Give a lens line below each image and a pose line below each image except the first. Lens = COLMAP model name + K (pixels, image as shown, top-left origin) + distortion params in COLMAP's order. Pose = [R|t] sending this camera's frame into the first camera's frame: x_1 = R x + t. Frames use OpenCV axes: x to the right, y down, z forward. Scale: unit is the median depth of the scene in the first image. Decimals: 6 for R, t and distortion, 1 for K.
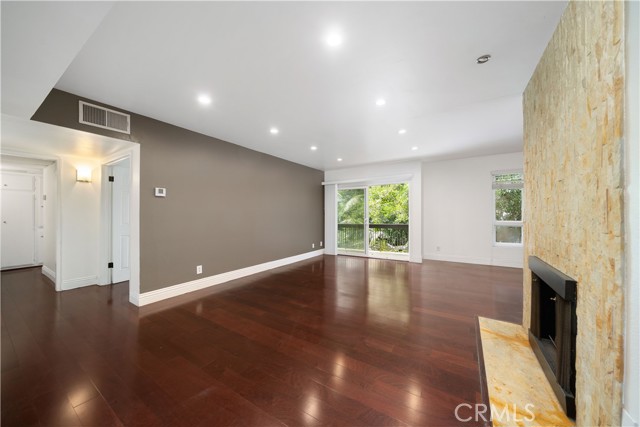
lens RADIAL K [[224.3, 0, 320.0], [0, 224.3, 213.5], [0, 0, 1]] dist [0.000131, 0.000025]
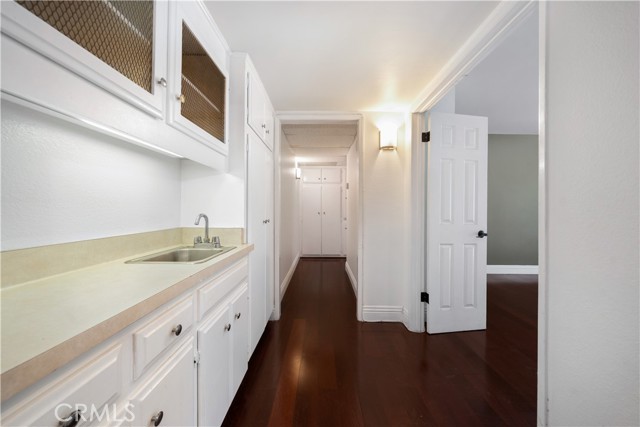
lens RADIAL K [[224.3, 0, 320.0], [0, 224.3, 213.5], [0, 0, 1]] dist [0.000131, 0.000025]
pose [[0.529597, 0.019231, -0.848032, -0.606117], [-0.001865, 0.999767, 0.021507, 0.018761], [0.848248, -0.009809, 0.529509, 0.498908]]
